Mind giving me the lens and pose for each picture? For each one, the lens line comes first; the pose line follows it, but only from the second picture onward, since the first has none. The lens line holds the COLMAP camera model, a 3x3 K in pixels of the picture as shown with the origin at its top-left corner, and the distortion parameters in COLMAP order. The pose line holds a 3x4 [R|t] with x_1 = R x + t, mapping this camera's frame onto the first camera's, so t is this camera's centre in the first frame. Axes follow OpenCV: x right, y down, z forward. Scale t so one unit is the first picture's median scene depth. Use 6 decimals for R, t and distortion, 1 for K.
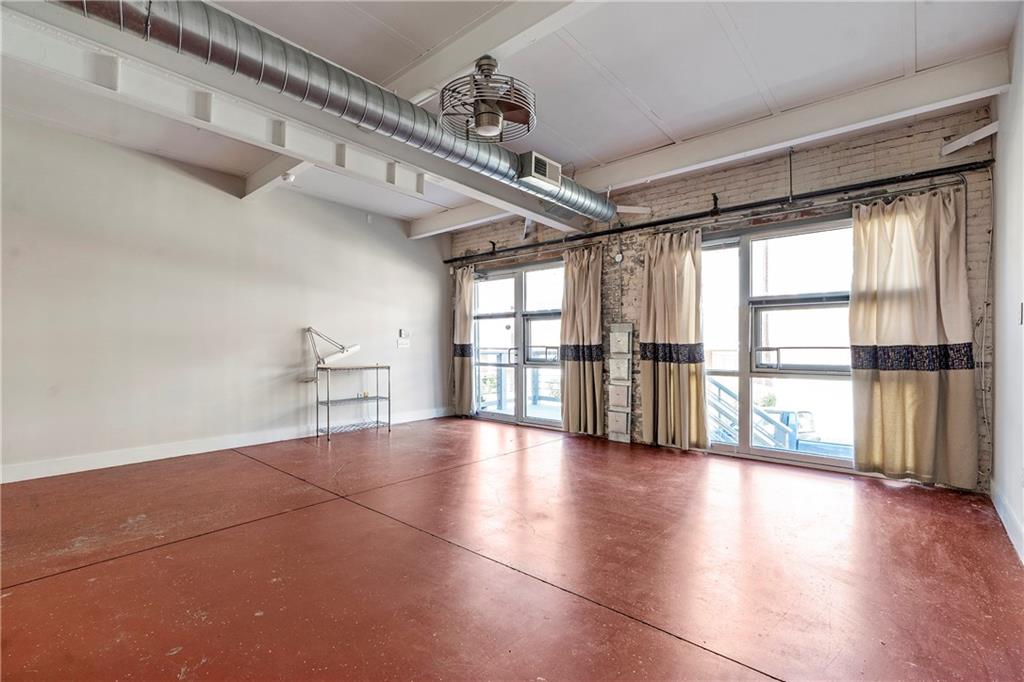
lens RADIAL K [[462.3, 0, 516.5], [0, 462.3, 346.6], [0, 0, 1]] dist [-0.006781, 0.000396]
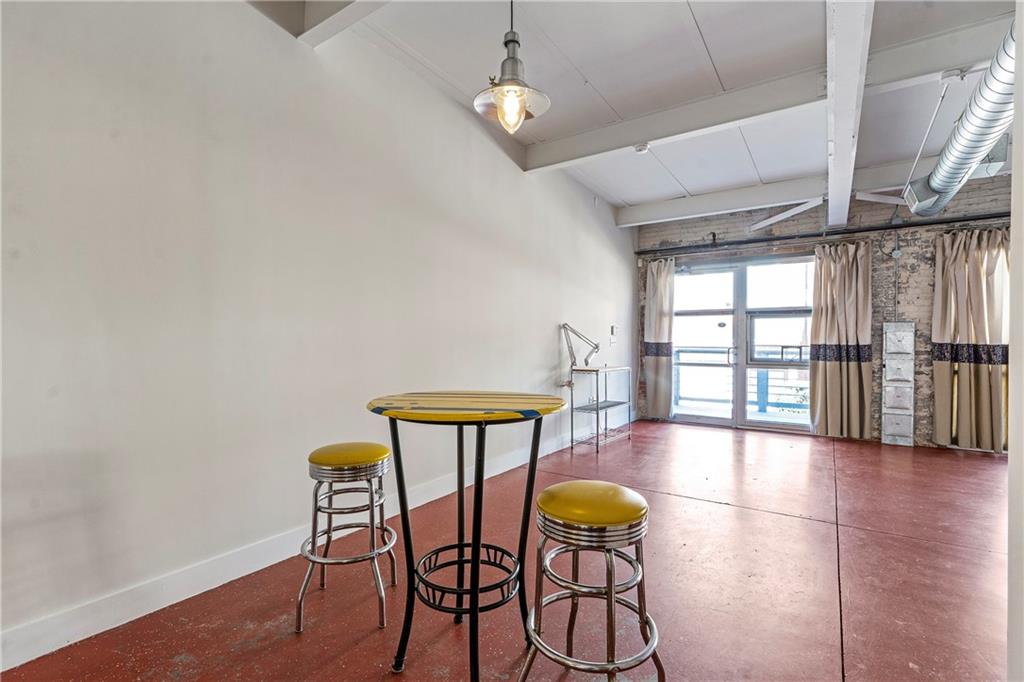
lens RADIAL K [[462.3, 0, 516.5], [0, 462.3, 346.6], [0, 0, 1]] dist [-0.006781, 0.000396]
pose [[0.992254, 0.000923, 0.124219, -0.675527], [-0.002401, 0.999928, 0.011754, -0.009343], [-0.124199, -0.011961, 0.992185, 0.145542]]
